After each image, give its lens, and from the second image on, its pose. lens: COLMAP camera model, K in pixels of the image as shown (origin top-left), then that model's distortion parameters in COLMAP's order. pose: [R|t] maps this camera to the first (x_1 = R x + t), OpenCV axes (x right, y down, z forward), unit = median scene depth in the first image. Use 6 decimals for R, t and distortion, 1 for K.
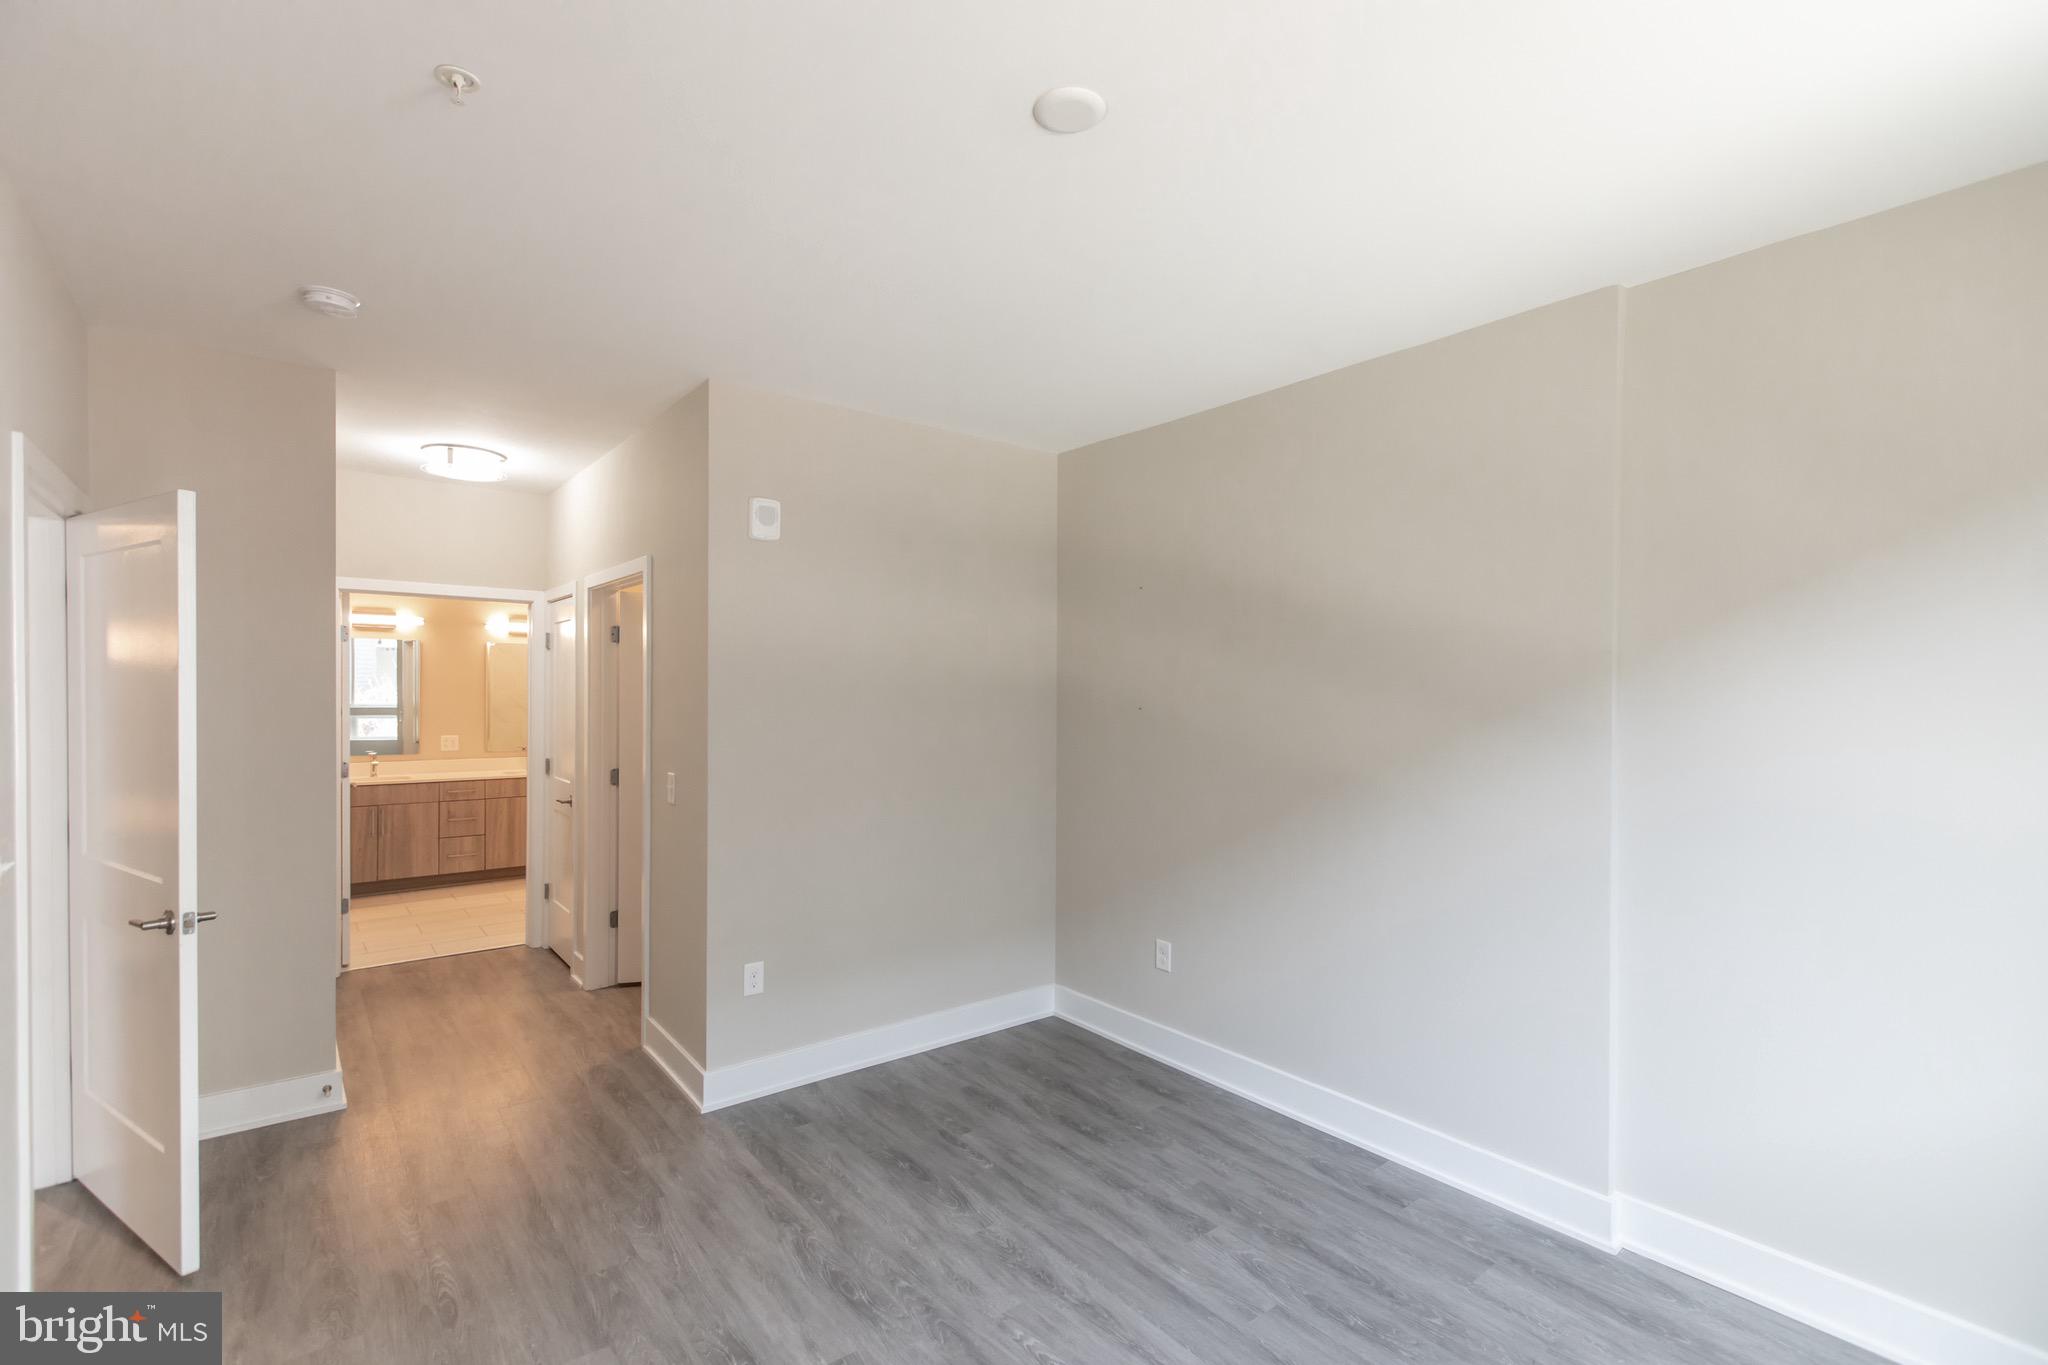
lens RADIAL K [[913.0, 0, 1023.1], [0, 913.0, 696.4], [0, 0, 1]] dist [0.001194, -0.000078]
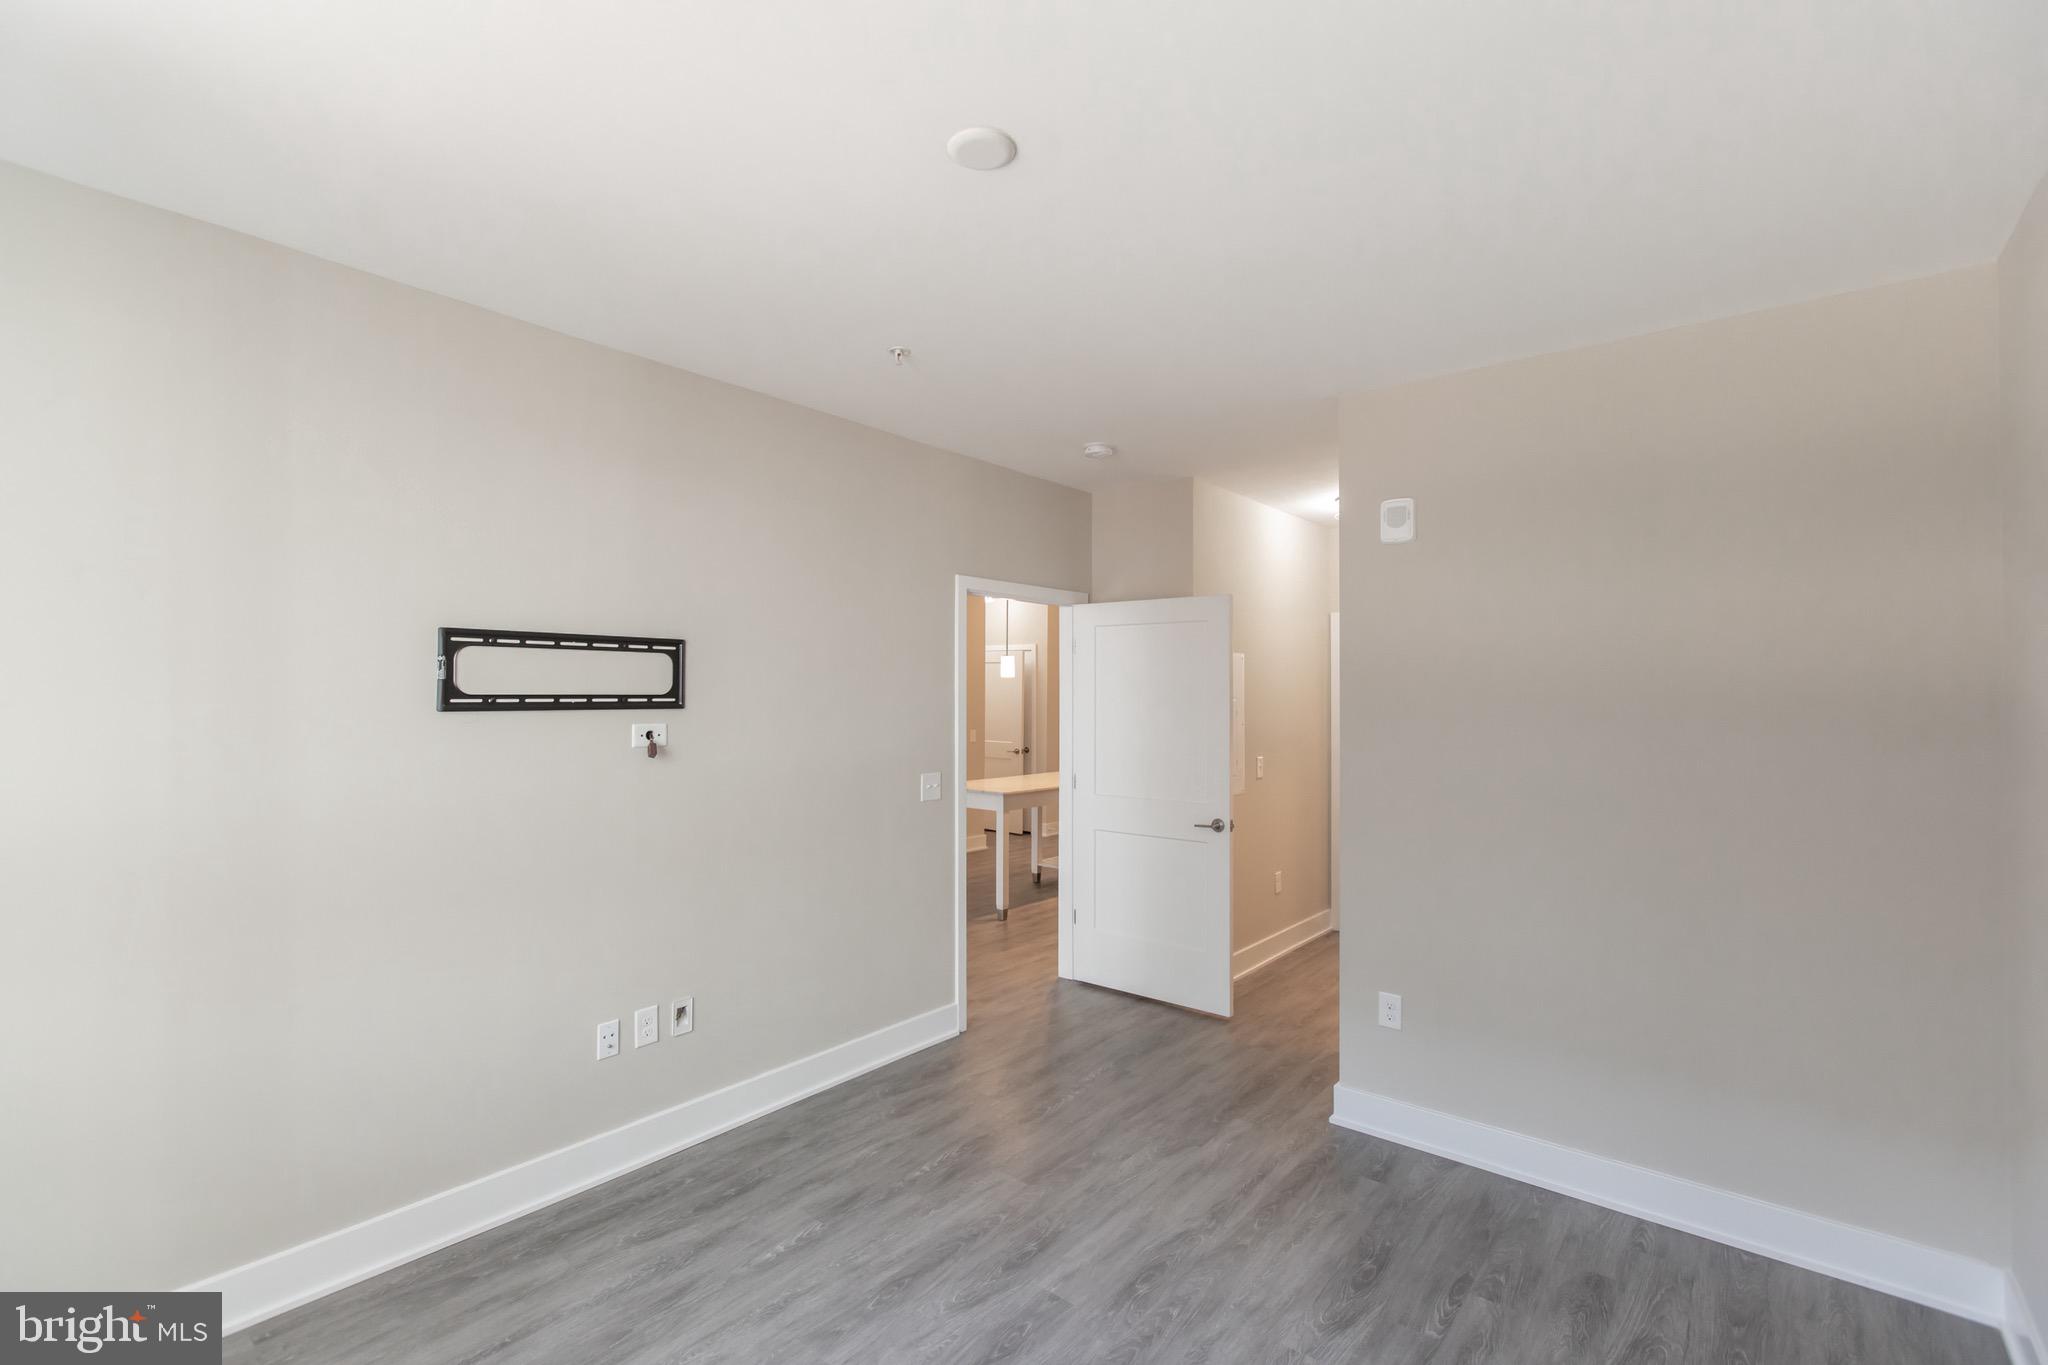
lens RADIAL K [[910.1, 0, 1026.1], [0, 910.1, 673.6], [0, 0, 1]] dist [0.001328, 0.000023]
pose [[0.206297, -0.035194, -0.977856, 0.631260], [-0.009191, 0.999239, -0.037903, 0.003068], [0.978446, 0.016807, 0.205817, 0.498363]]
